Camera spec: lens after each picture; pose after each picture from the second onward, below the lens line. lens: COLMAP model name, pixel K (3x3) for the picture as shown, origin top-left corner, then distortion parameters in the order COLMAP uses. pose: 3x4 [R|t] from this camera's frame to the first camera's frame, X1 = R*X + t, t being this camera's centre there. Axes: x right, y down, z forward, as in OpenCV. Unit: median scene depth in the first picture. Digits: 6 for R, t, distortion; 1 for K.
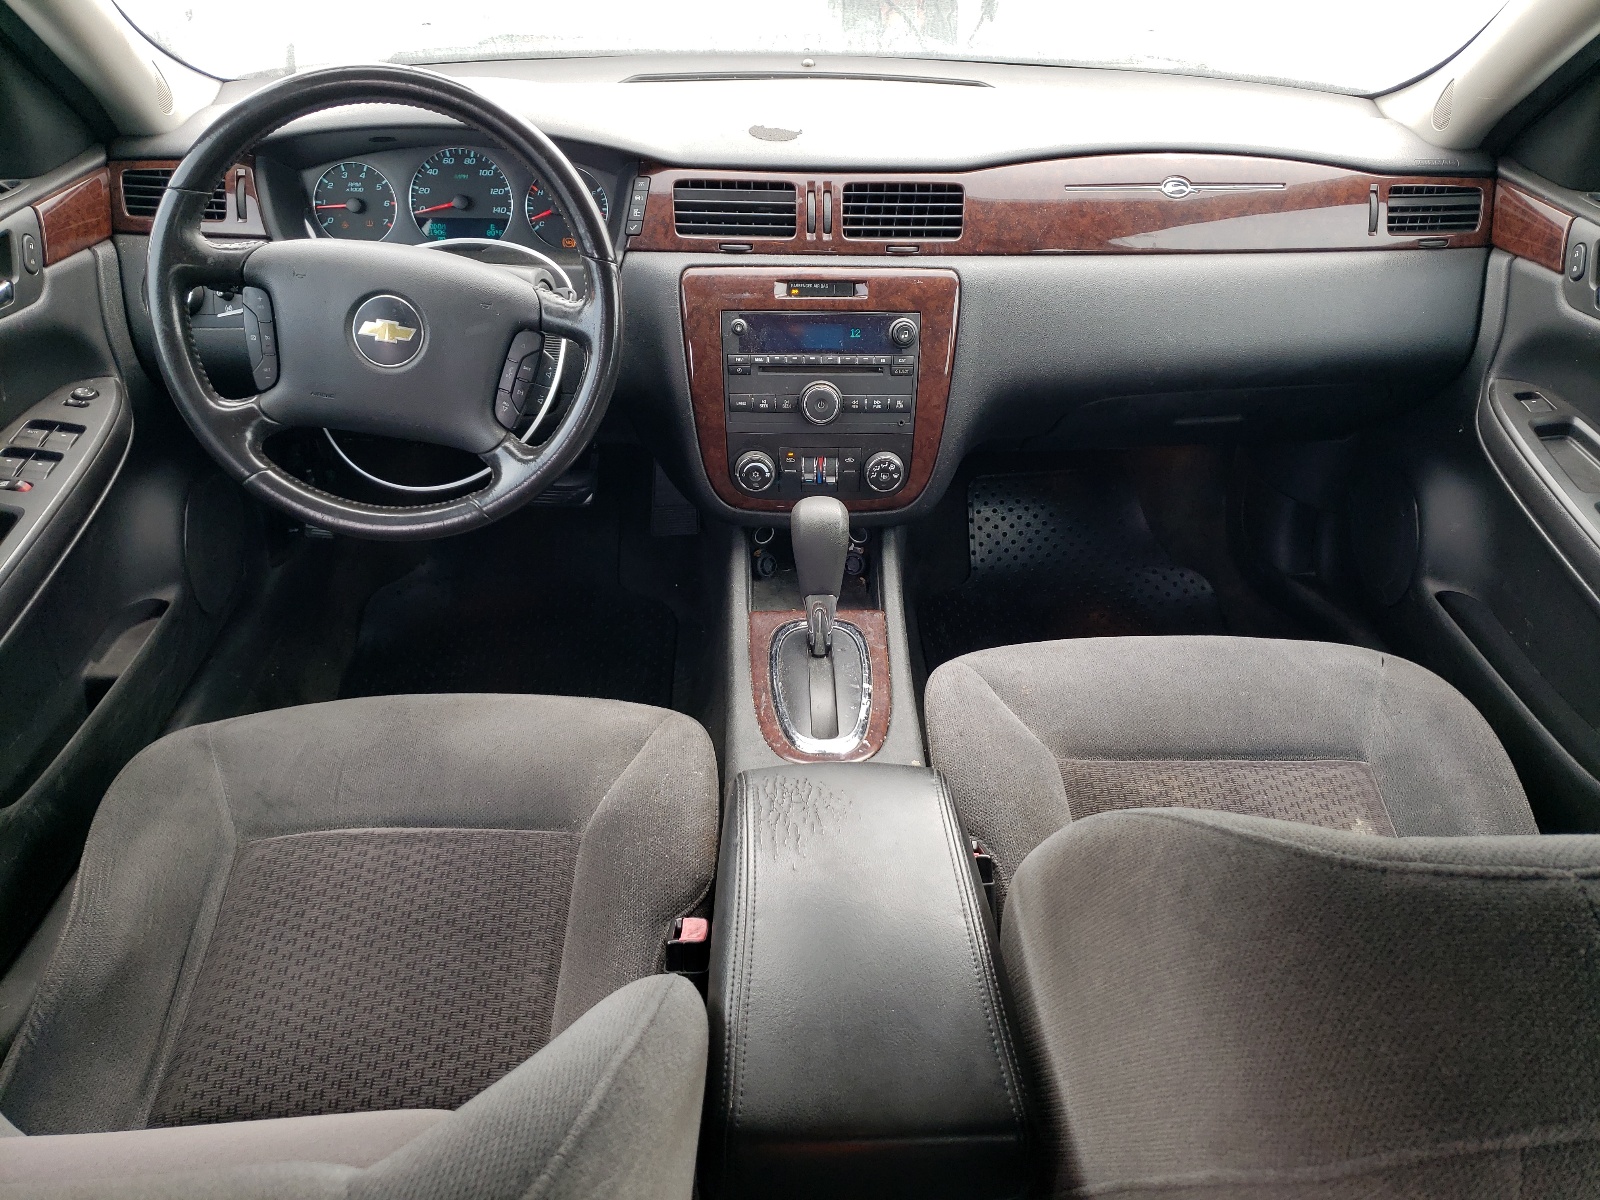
lens RADIAL K [[1228.0, 0, 801.2], [0, 1228.0, 596.6], [0, 0, 1]] dist [-0.010745, -0.001285]
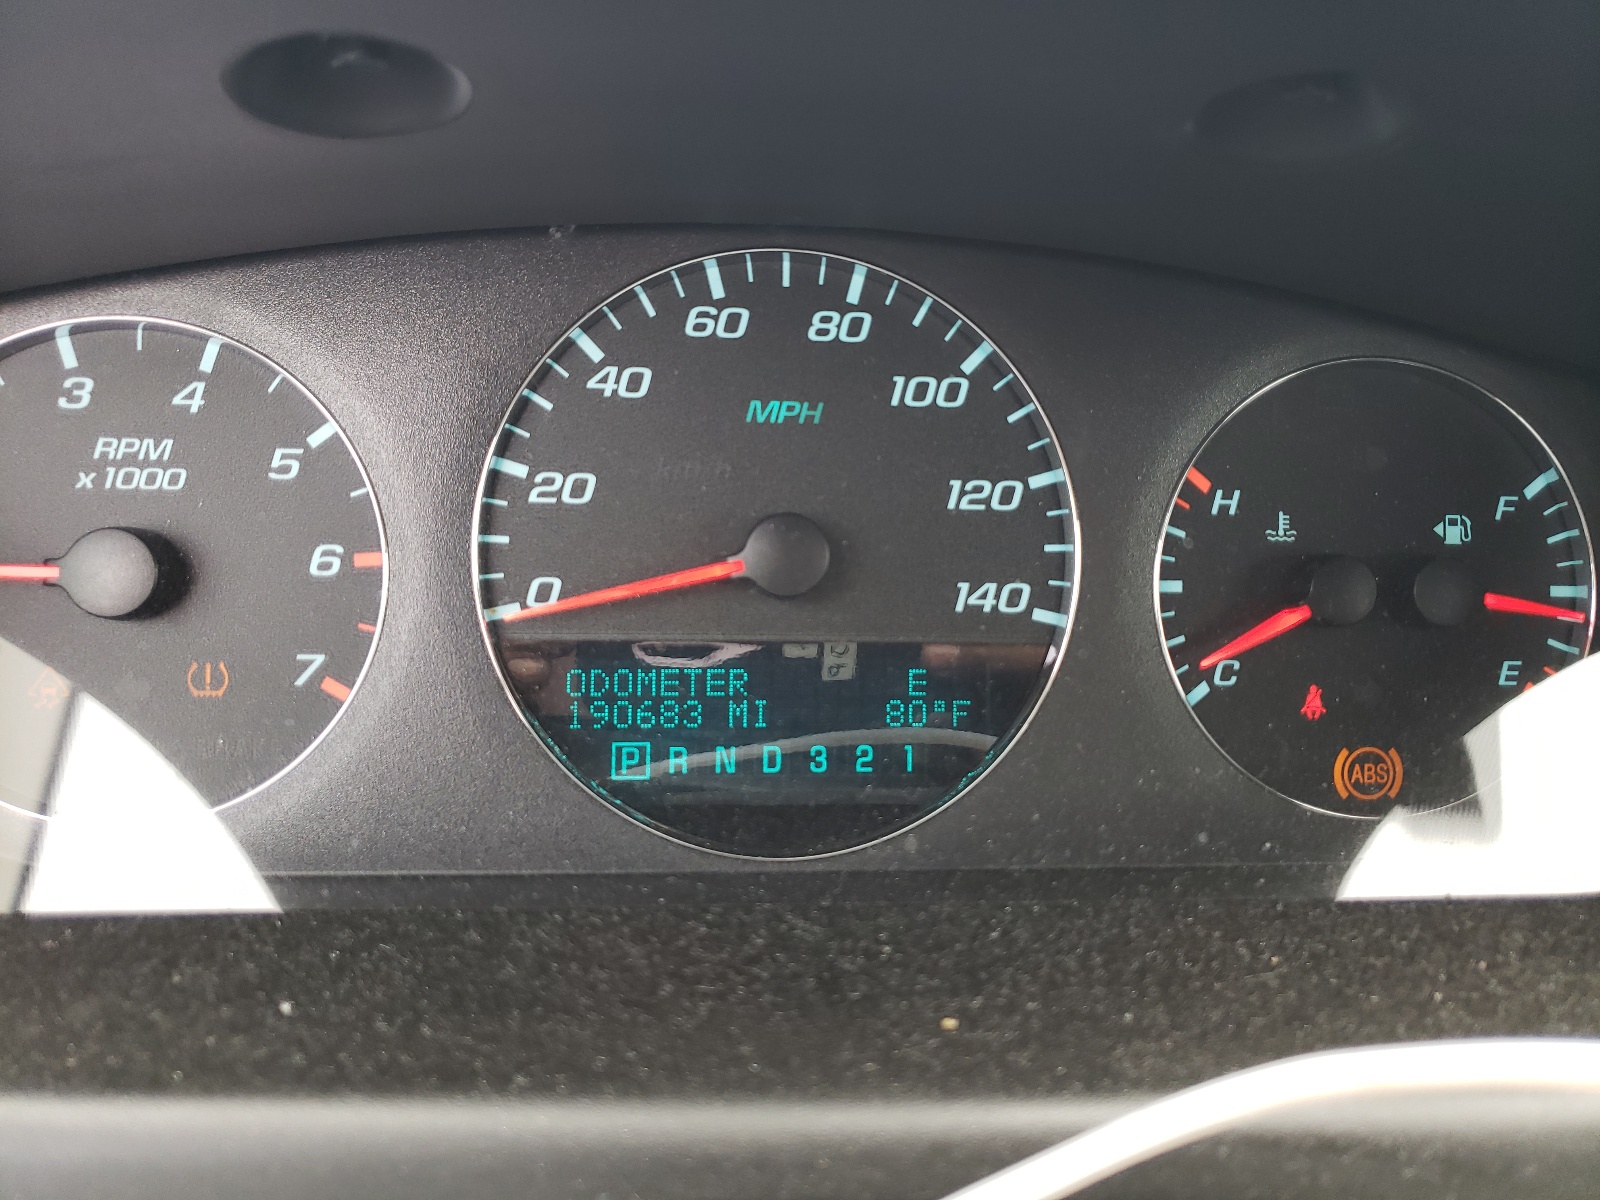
lens RADIAL K [[1228.0, 0, 797.4], [0, 1228.0, 600.0], [0, 0, 1]] dist [-0.010745, -0.001285]
pose [[0.998375, -0.004871, 0.056772, -0.286400], [0.020241, 0.961674, -0.273447, -0.271269], [-0.053264, 0.274152, 0.960210, 0.845234]]
